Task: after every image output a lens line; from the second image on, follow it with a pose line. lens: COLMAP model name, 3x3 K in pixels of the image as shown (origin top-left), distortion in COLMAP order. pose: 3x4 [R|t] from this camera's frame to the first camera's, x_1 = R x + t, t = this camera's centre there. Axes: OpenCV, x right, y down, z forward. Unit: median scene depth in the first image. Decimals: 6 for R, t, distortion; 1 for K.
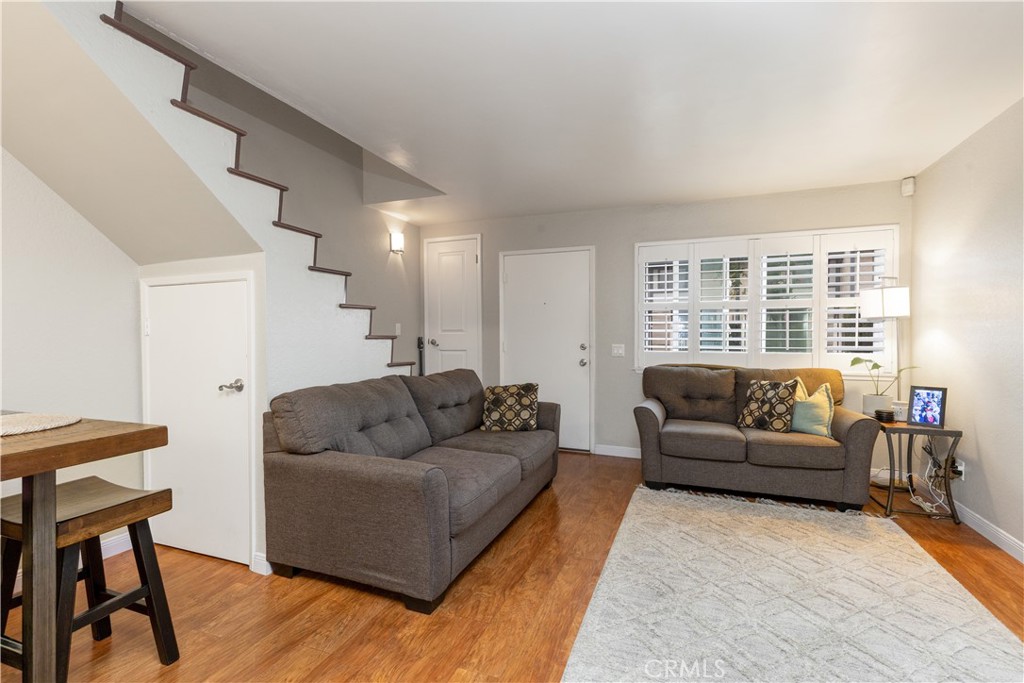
lens RADIAL K [[472.3, 0, 512.0], [0, 472.3, 341.5], [0, 0, 1]] dist [0.002309, 0.000513]
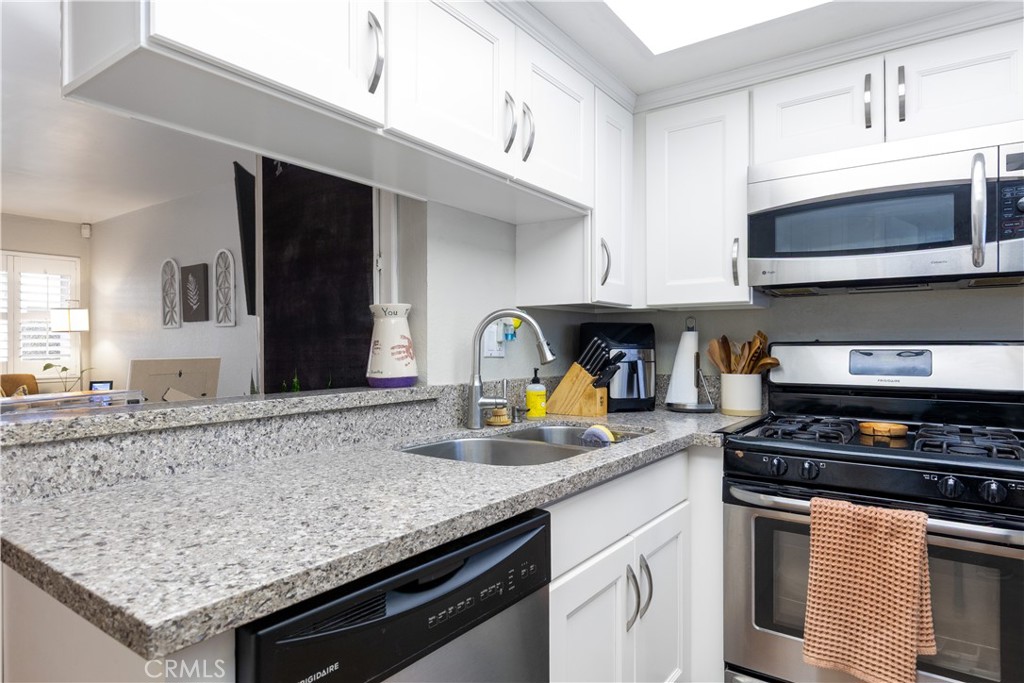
lens RADIAL K [[590.2, 0, 514.4], [0, 590.2, 342.3], [0, 0, 1]] dist [0.007451, 0.001166]
pose [[0.247788, 0.002754, 0.968810, -0.465600], [0.015304, 0.999860, -0.006757, 0.007176], [-0.968693, 0.016501, 0.247712, -0.558368]]
